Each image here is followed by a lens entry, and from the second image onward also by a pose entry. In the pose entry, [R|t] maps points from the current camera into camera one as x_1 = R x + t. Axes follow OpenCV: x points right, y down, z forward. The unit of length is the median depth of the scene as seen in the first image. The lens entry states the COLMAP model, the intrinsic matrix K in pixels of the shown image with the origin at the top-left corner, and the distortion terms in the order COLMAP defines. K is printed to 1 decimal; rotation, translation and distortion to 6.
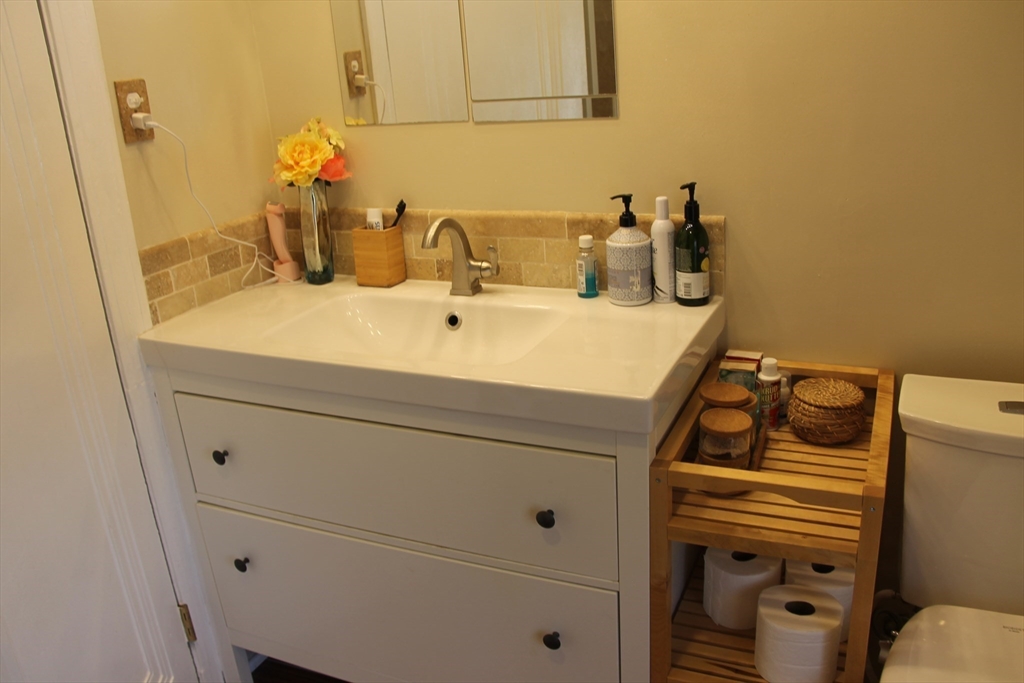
lens RADIAL K [[866.8, 0, 506.5], [0, 866.8, 343.0], [0, 0, 1]] dist [-0.167189, 0.111454]
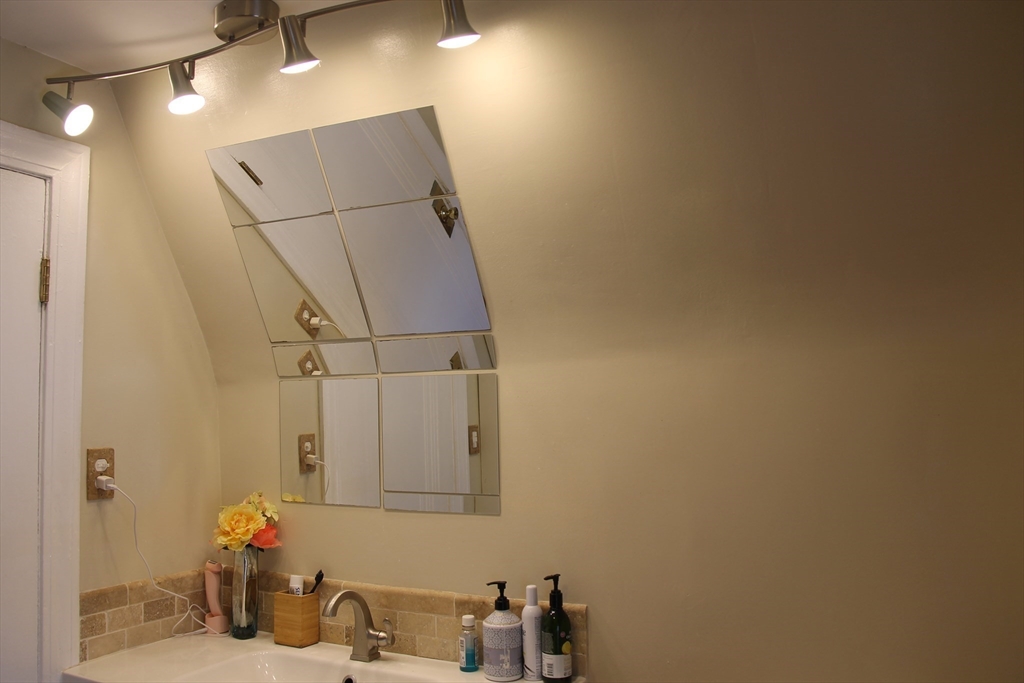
lens RADIAL K [[866.8, 0, 514.2], [0, 866.8, 345.5], [0, 0, 1]] dist [-0.167189, 0.111454]
pose [[0.998071, 0.060662, -0.013190, 0.139825], [-0.060859, 0.914177, -0.400720, -0.002607], [-0.012251, 0.400750, 0.916106, -0.164638]]
